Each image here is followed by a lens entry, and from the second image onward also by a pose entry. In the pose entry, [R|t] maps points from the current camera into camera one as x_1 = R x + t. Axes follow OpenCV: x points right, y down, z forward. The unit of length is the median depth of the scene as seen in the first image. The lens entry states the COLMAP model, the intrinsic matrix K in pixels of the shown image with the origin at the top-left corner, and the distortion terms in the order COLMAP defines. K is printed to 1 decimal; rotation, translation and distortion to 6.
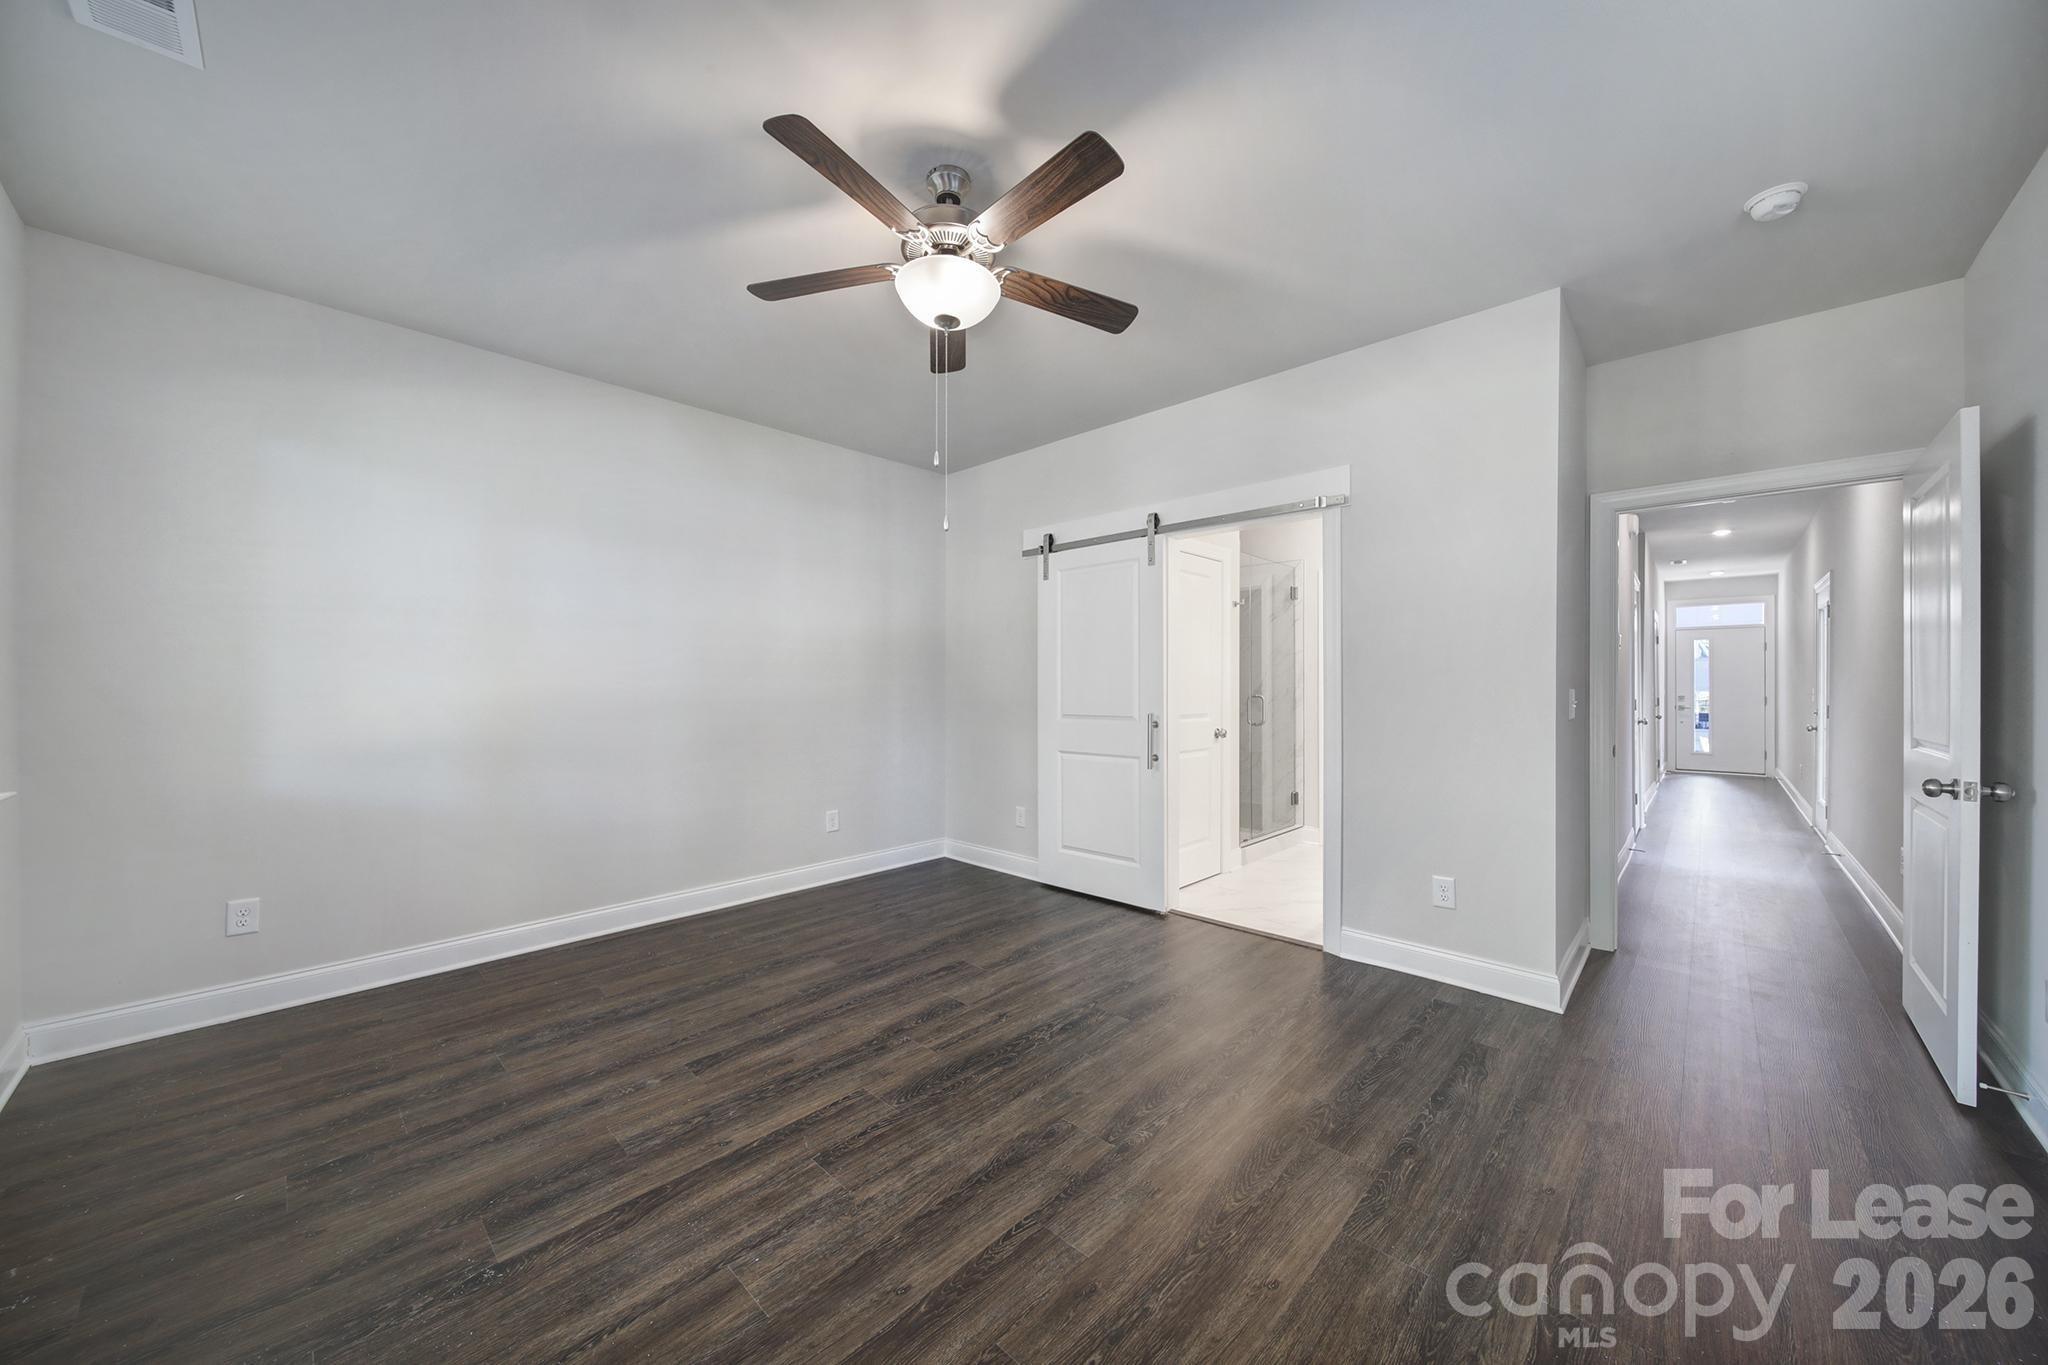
lens RADIAL K [[714.0, 0, 1027.3], [0, 714.0, 678.9], [0, 0, 1]] dist [-0.001559, -0.001229]
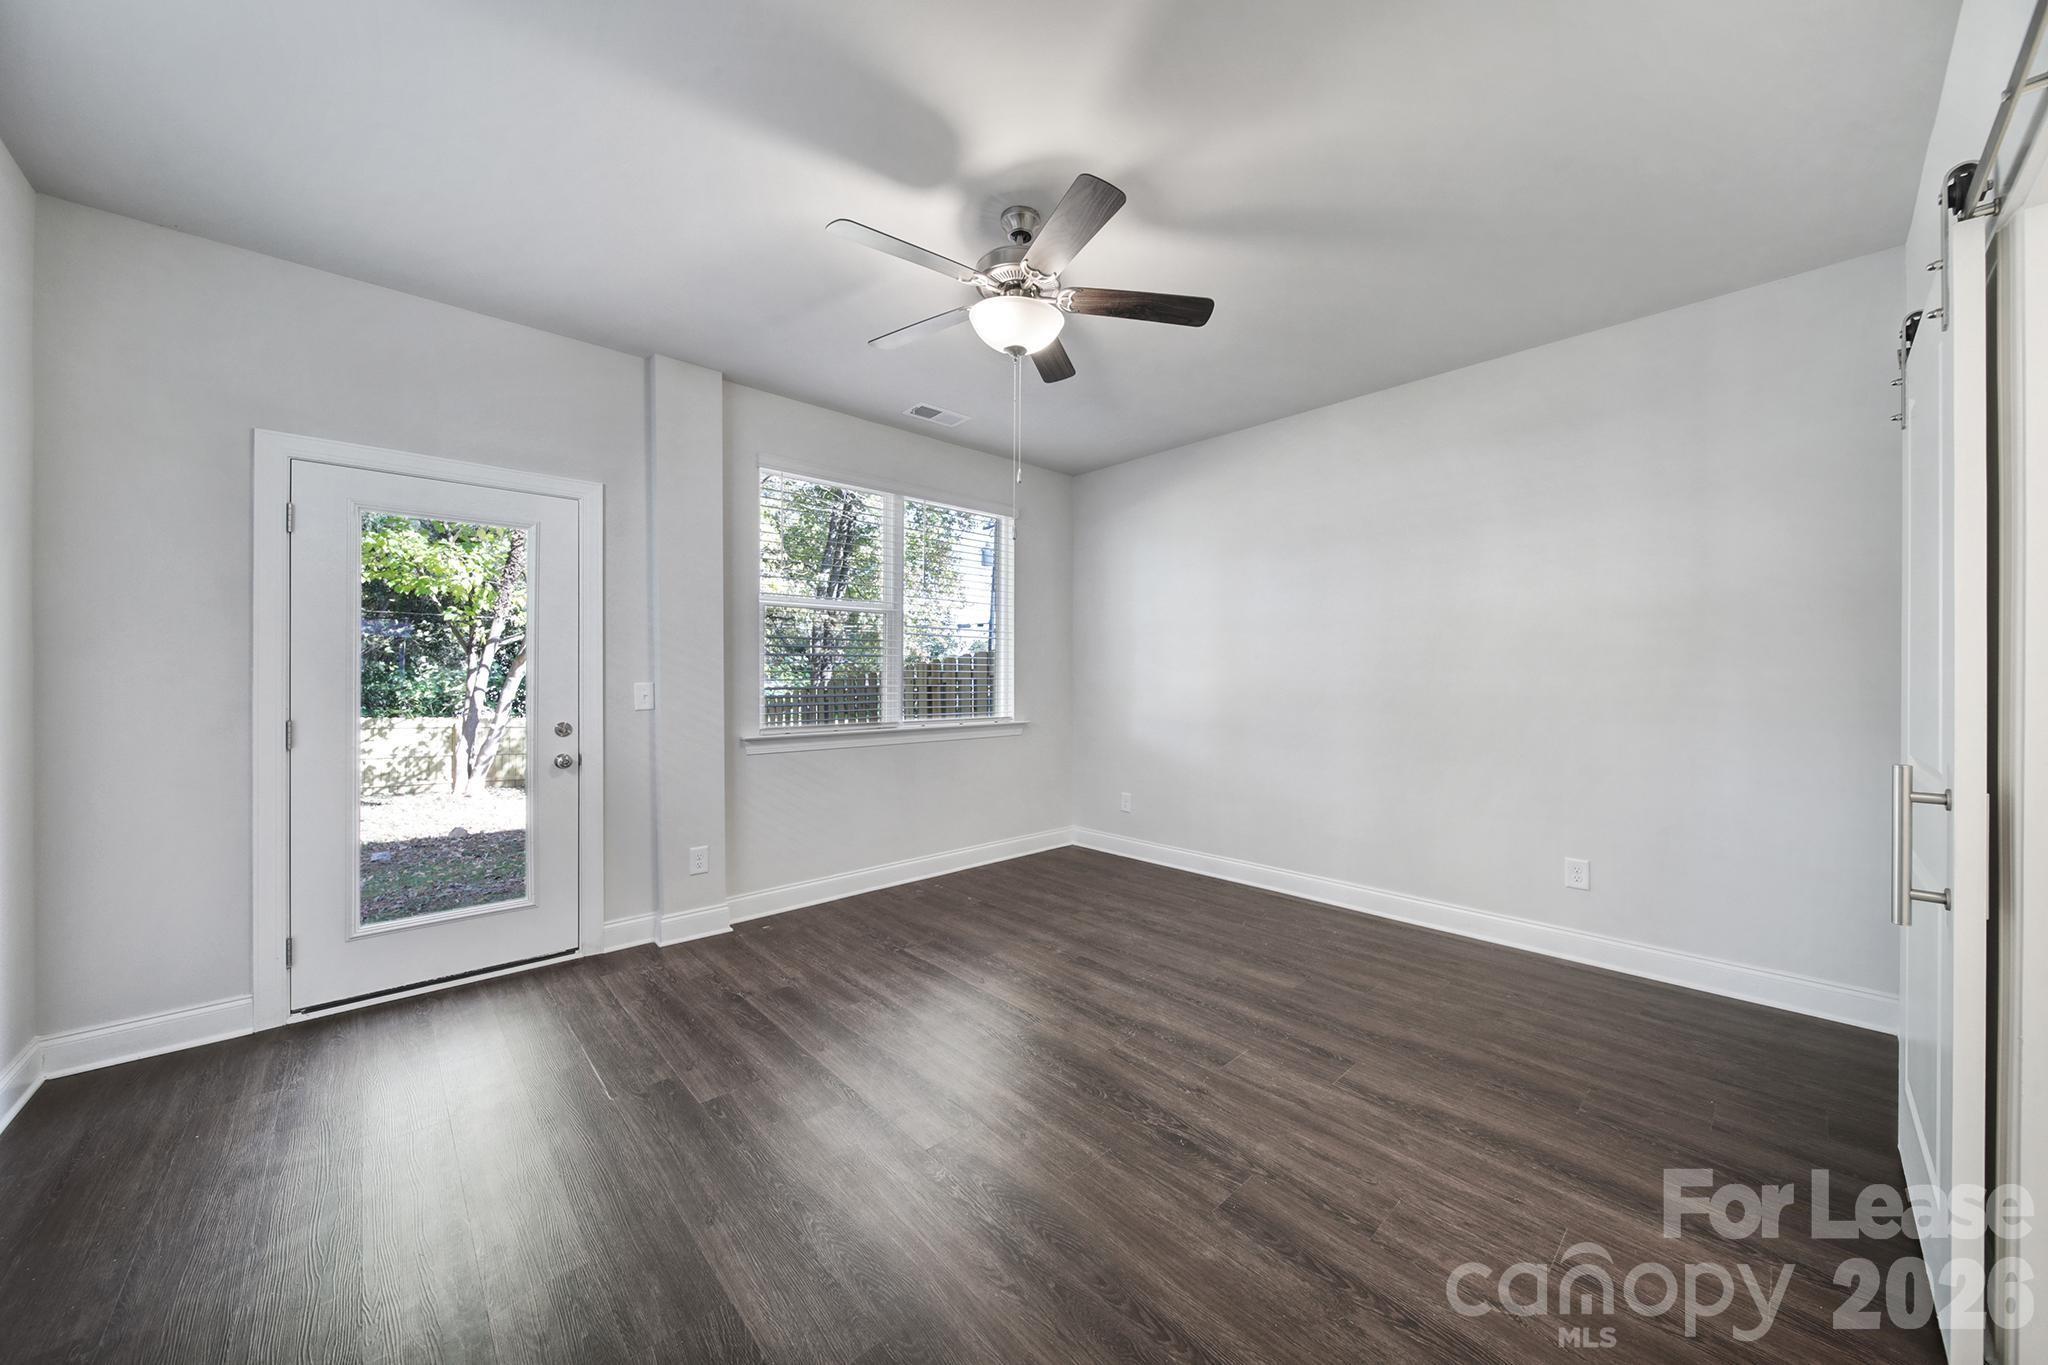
lens RADIAL K [[714.0, 0, 1026.7], [0, 714.0, 675.8], [0, 0, 1]] dist [-0.001559, -0.001229]
pose [[-0.059527, -0.000159, -0.998227, 0.761719], [0.005999, 0.999982, -0.000517, 0.002093], [0.998209, -0.006019, -0.059525, 0.835340]]
